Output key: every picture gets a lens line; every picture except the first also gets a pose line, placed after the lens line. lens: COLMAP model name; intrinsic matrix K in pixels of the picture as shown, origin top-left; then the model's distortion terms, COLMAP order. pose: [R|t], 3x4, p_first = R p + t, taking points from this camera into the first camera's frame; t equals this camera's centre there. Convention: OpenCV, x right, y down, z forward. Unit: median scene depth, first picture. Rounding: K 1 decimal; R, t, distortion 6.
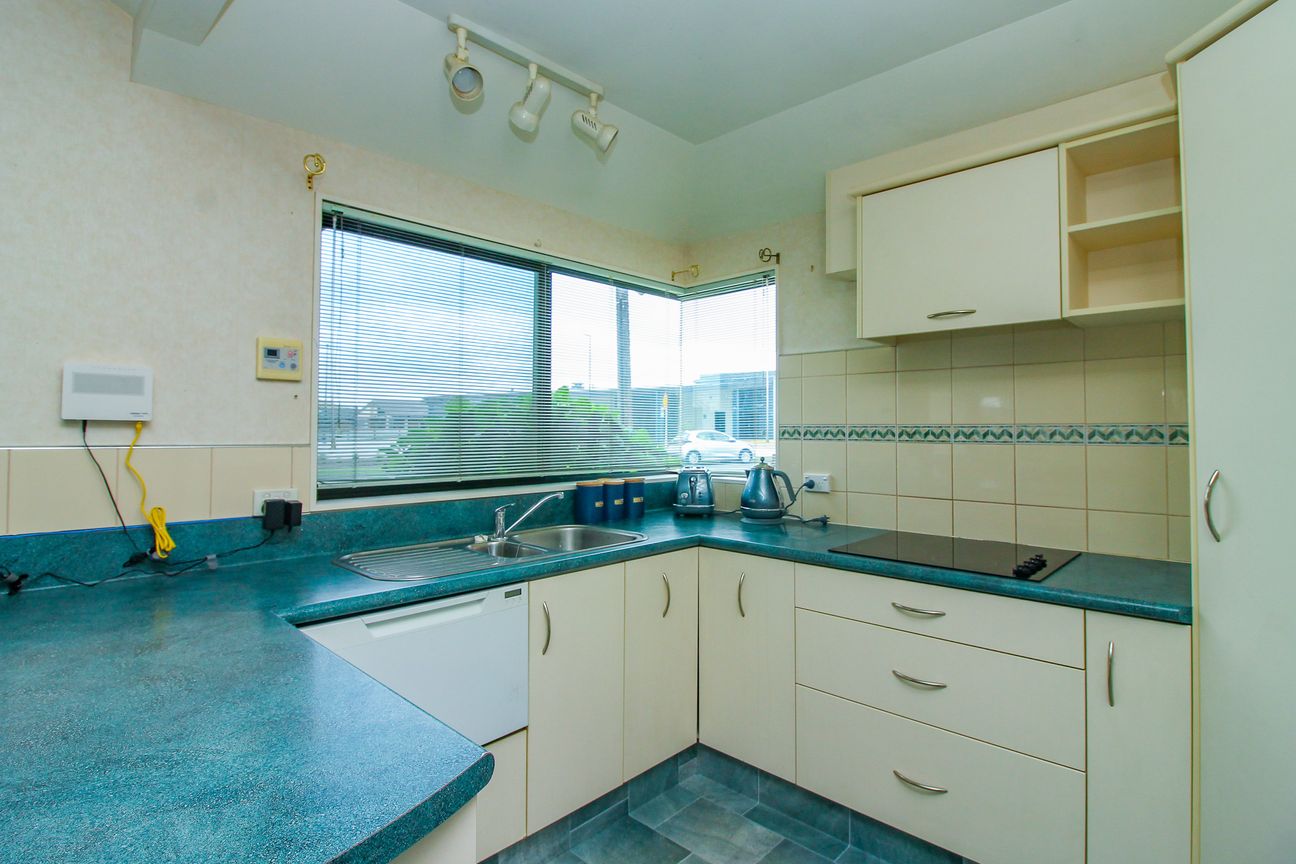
lens RADIAL K [[619.4, 0, 649.6], [0, 619.4, 413.1], [0, 0, 1]] dist [-0.002480, -0.015970]
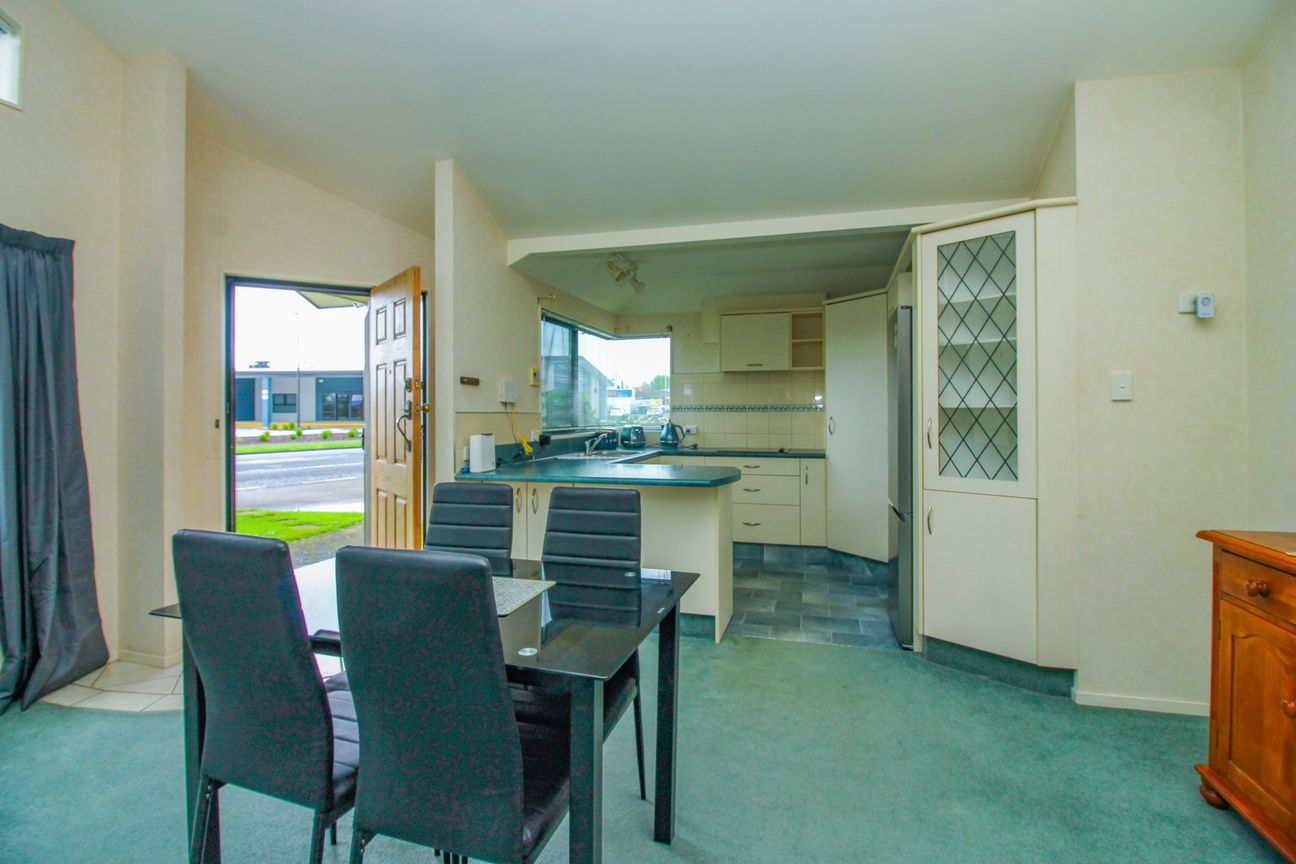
lens RADIAL K [[619.4, 0, 649.6], [0, 619.4, 413.1], [0, 0, 1]] dist [-0.002480, -0.015970]
pose [[0.885103, -0.013118, 0.465210, -0.925352], [0.003467, 0.999761, 0.021594, 0.001401], [-0.465382, -0.017500, 0.884937, -0.938886]]
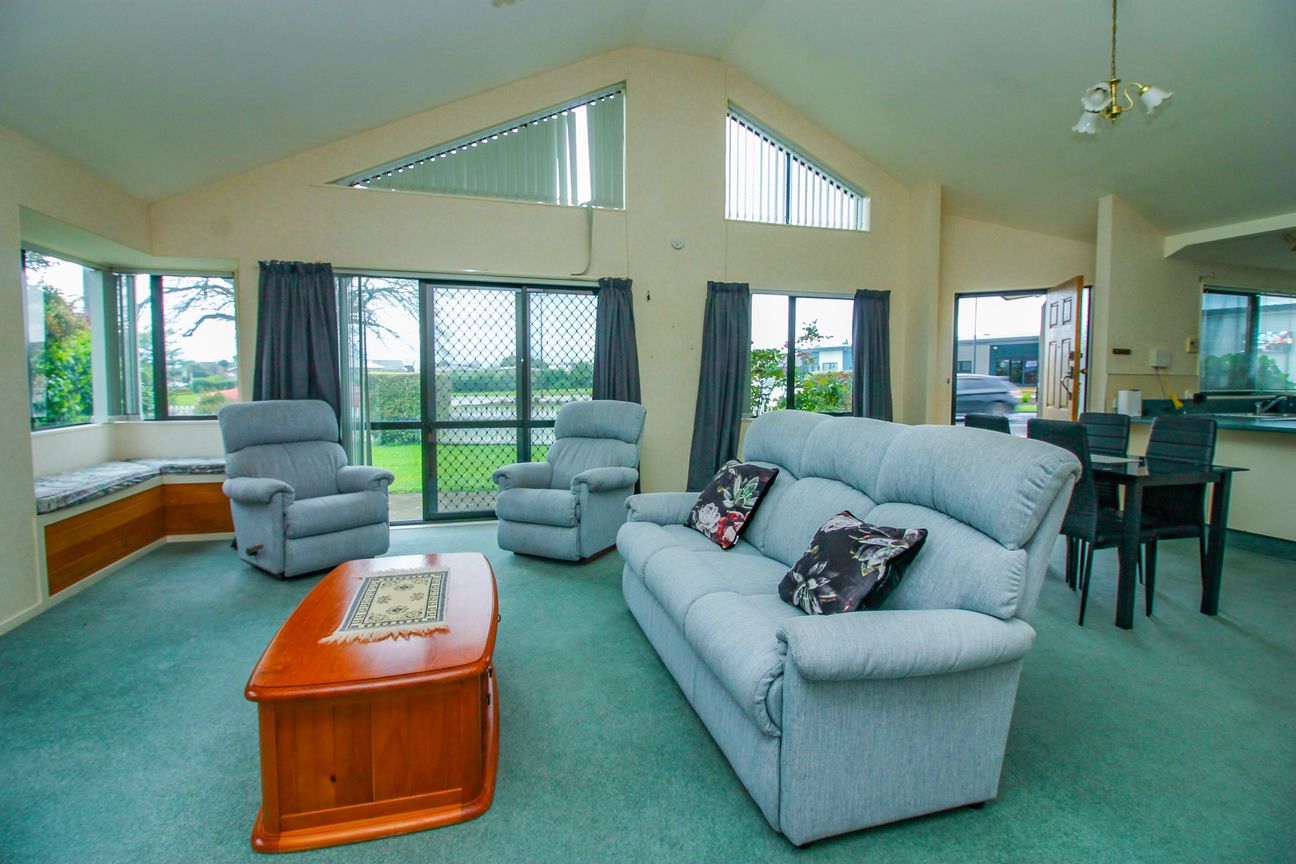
lens RADIAL K [[610.1, 0, 646.6], [0, 610.1, 415.7], [0, 0, 1]] dist [-0.019092, -0.000669]
pose [[0.866589, 0.021763, -0.498547, -0.974881], [0.015815, 0.997349, 0.071027, 0.000765], [0.498771, -0.069436, 0.863948, -1.872342]]
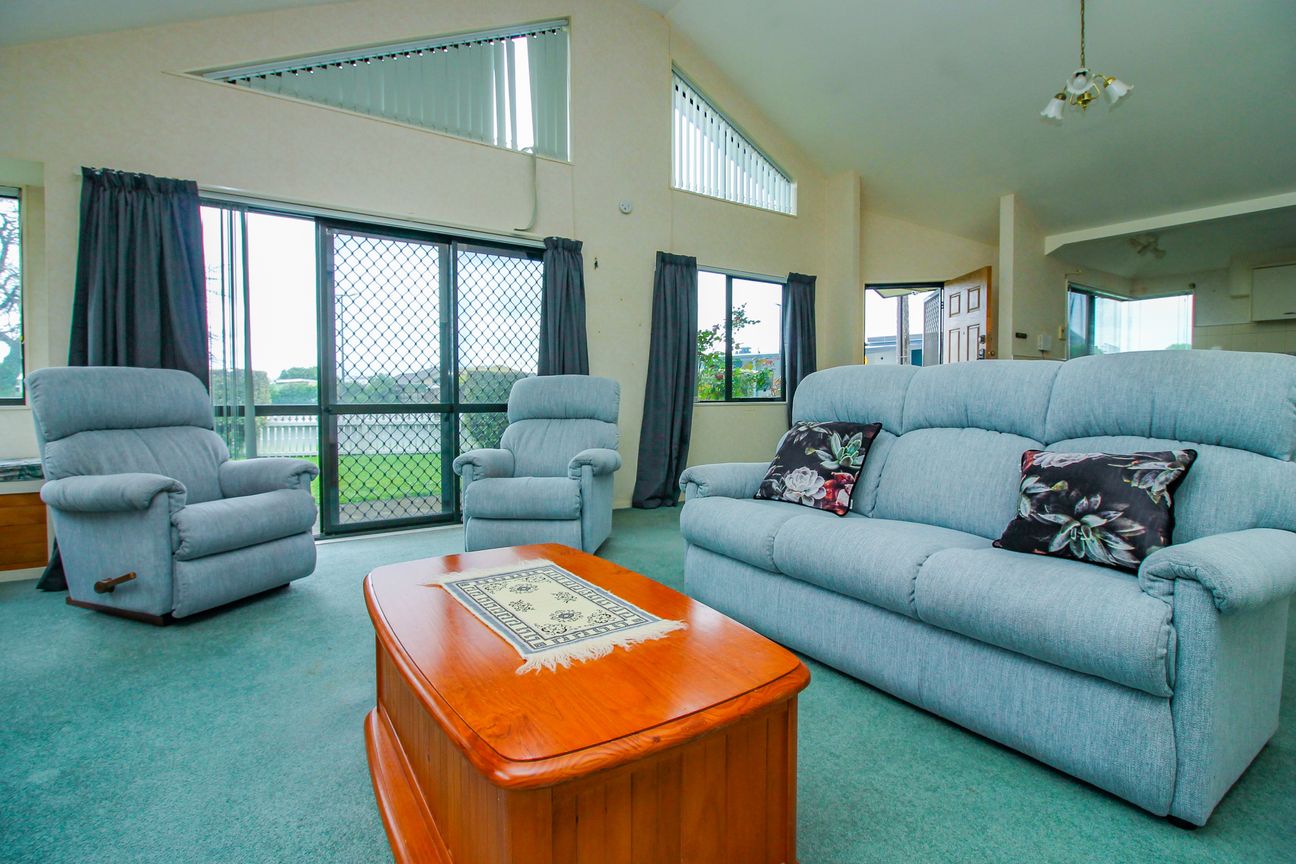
lens RADIAL K [[619.4, 0, 649.6], [0, 619.4, 413.1], [0, 0, 1]] dist [-0.002480, -0.015970]
pose [[0.978264, -0.006249, -0.207269, -1.442329], [0.016199, 0.998794, 0.046344, 0.103582], [0.206729, -0.048695, 0.977186, -1.861062]]
